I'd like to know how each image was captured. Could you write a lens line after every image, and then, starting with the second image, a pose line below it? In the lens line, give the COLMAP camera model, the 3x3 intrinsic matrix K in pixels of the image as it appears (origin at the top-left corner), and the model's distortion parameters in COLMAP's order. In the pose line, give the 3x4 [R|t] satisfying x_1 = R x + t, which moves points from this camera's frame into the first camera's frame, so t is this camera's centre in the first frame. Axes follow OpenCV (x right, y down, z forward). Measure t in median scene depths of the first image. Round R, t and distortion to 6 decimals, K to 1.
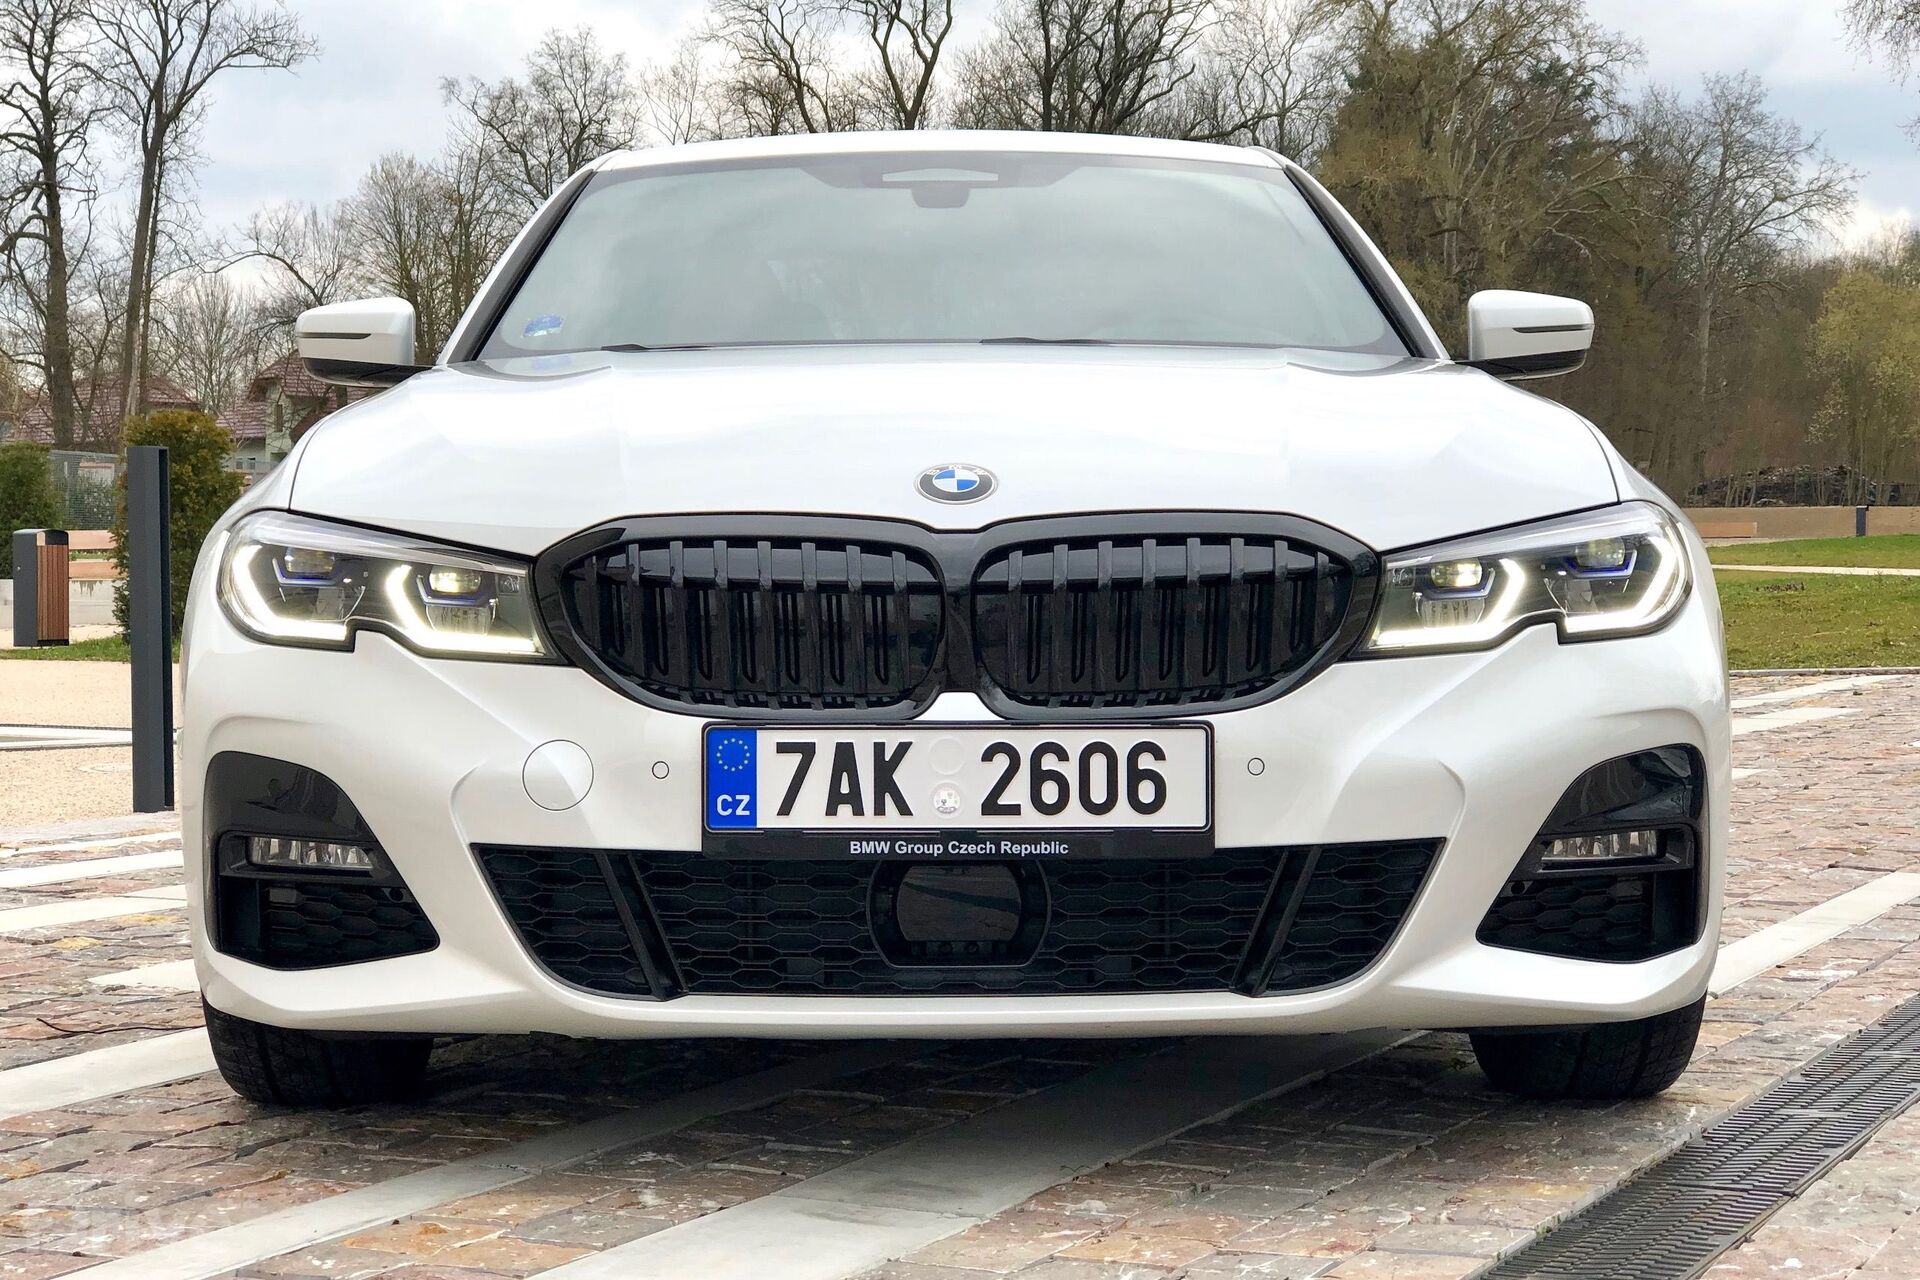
lens RADIAL K [[3200.7, 0, 960.0], [0, 3200.7, 640.0], [0, 0, 1]] dist [0.029491, -0.046600]
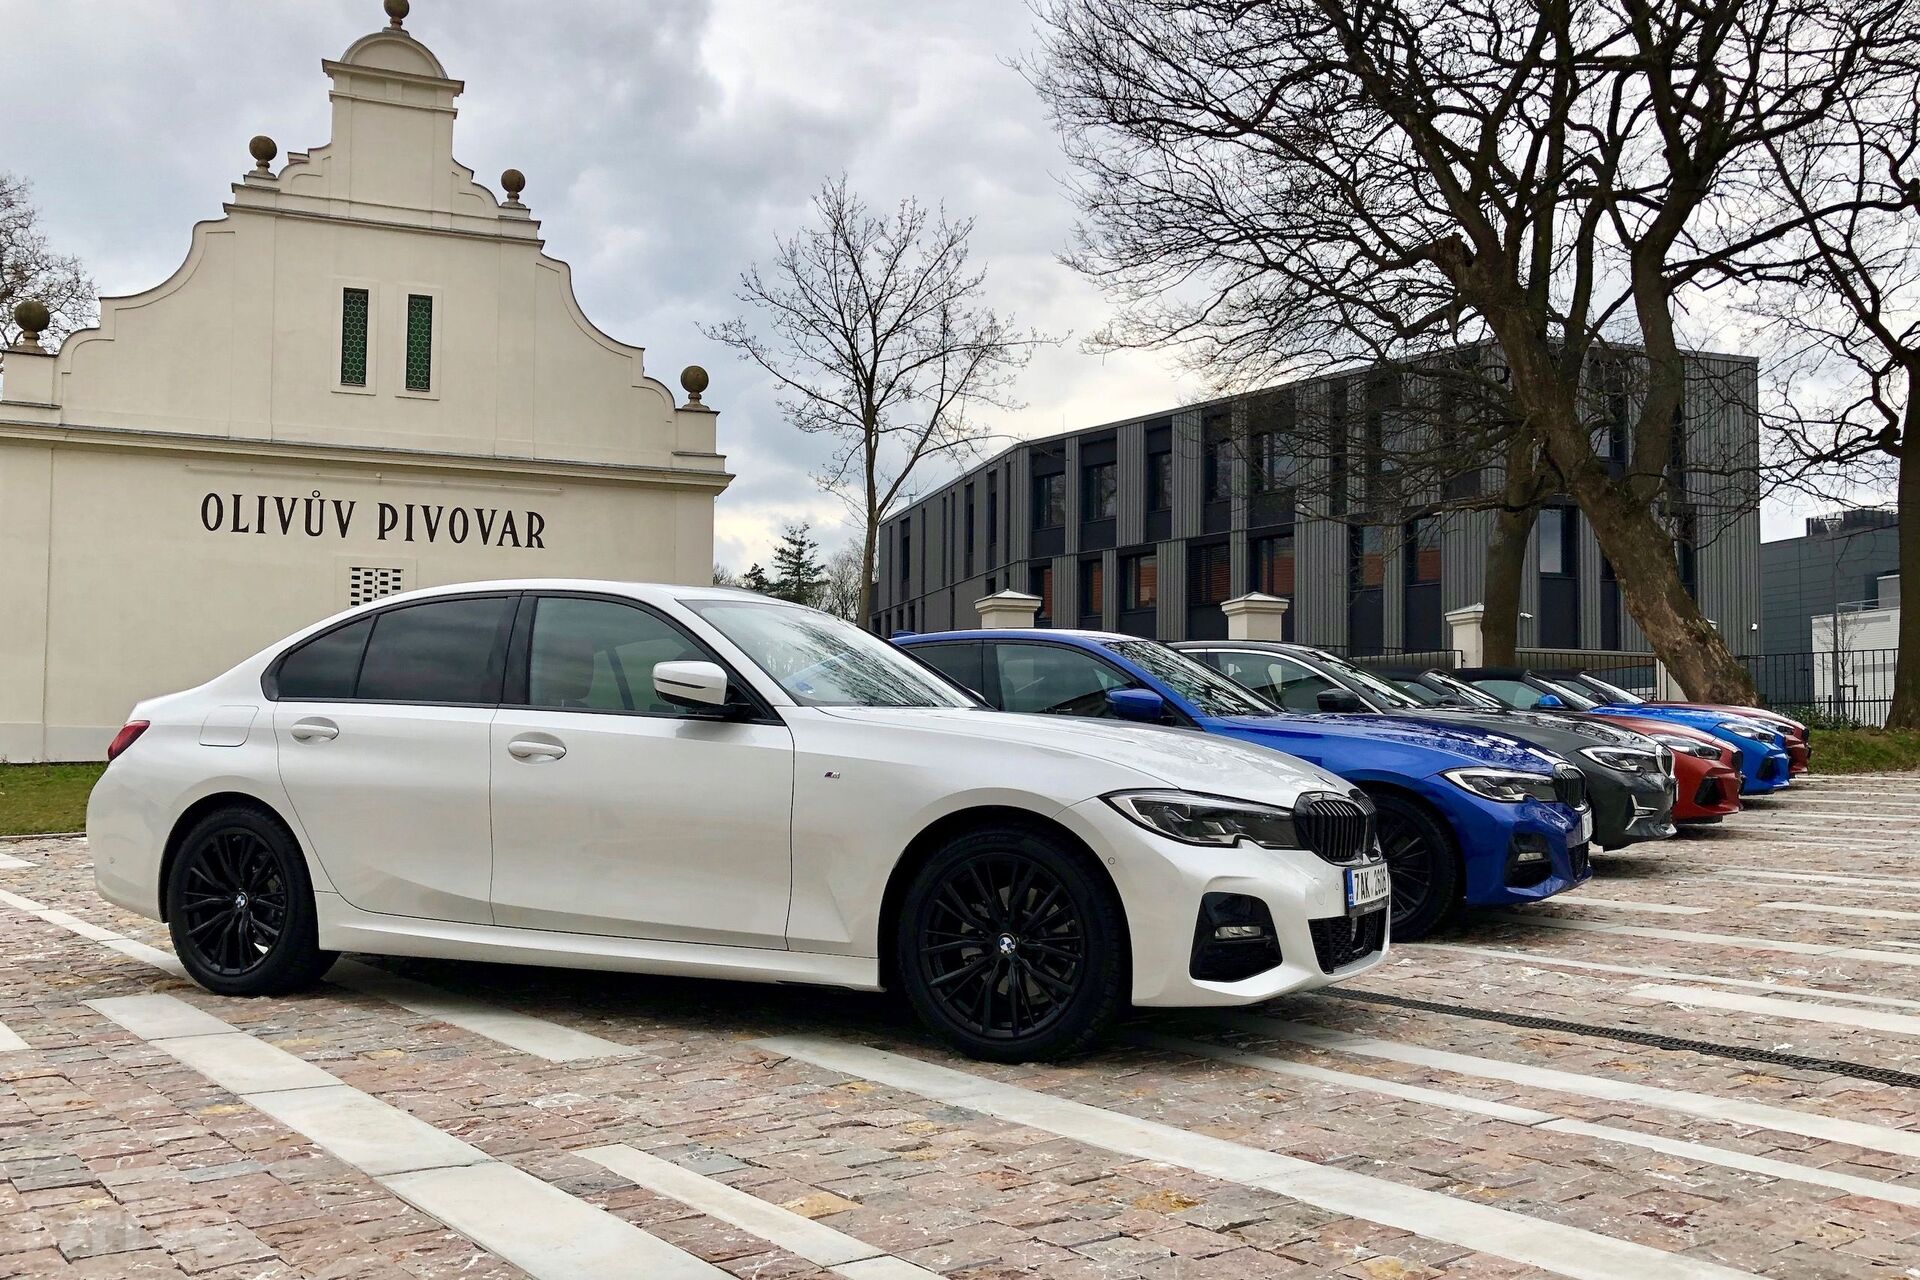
lens RADIAL K [[1649.7, 0, 960.0], [0, 1649.7, 640.0], [0, 0, 1]] dist [-0.033576, -0.007196]
pose [[0.416121, 0.078760, 0.905892, -1.510834], [0.007637, 0.995904, -0.090094, -0.044509], [-0.909277, 0.044409, 0.413815, 0.705251]]
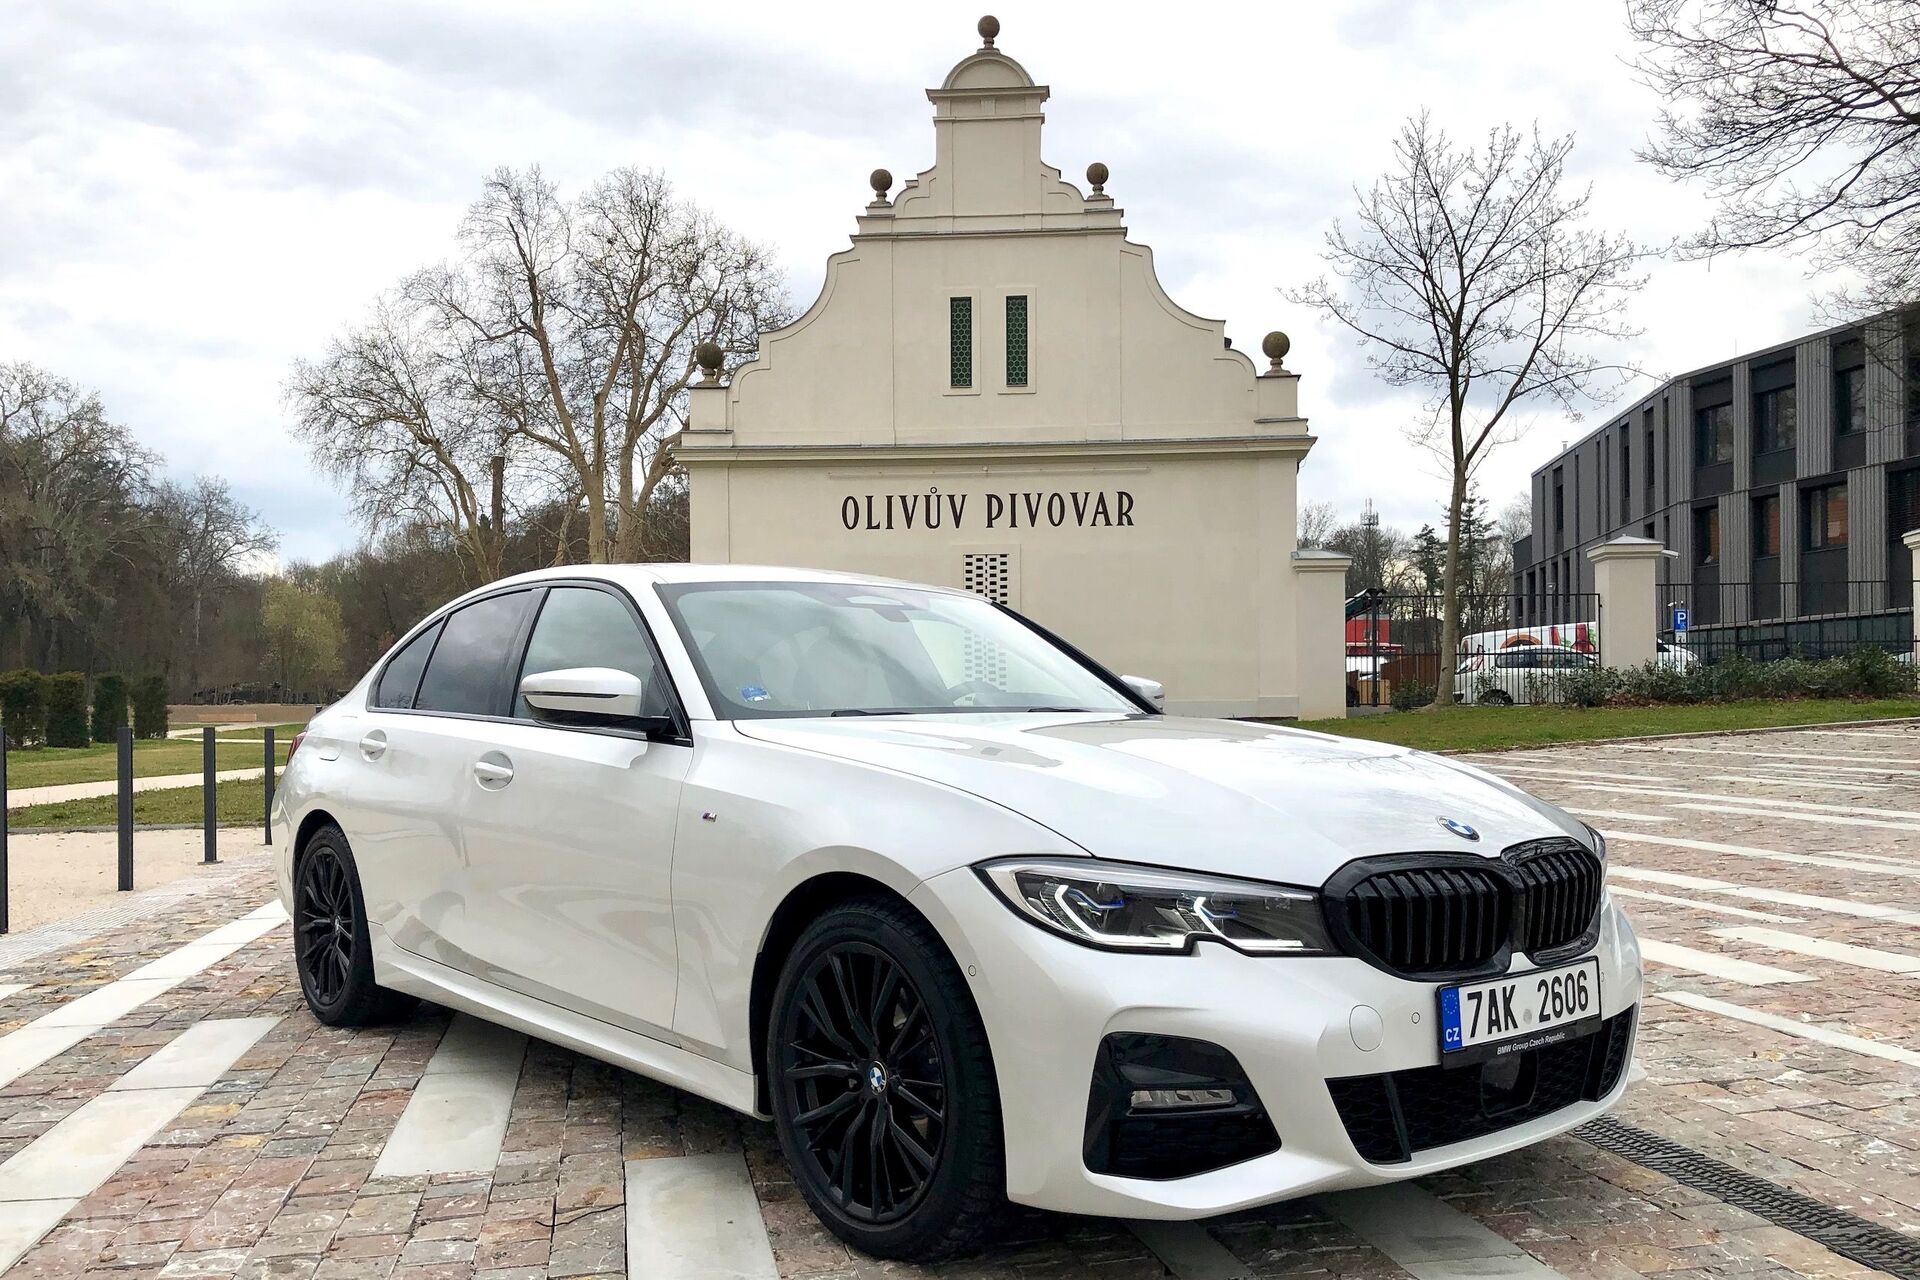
lens RADIAL K [[1550.1, 0, 960.0], [0, 1550.1, 640.0], [0, 0, 1]] dist [0.033251, -0.076464]
pose [[0.754013, 0.035019, 0.655925, -0.793144], [0.017670, 0.997135, -0.073549, -0.096711], [-0.656622, 0.067047, 0.751234, 0.546732]]
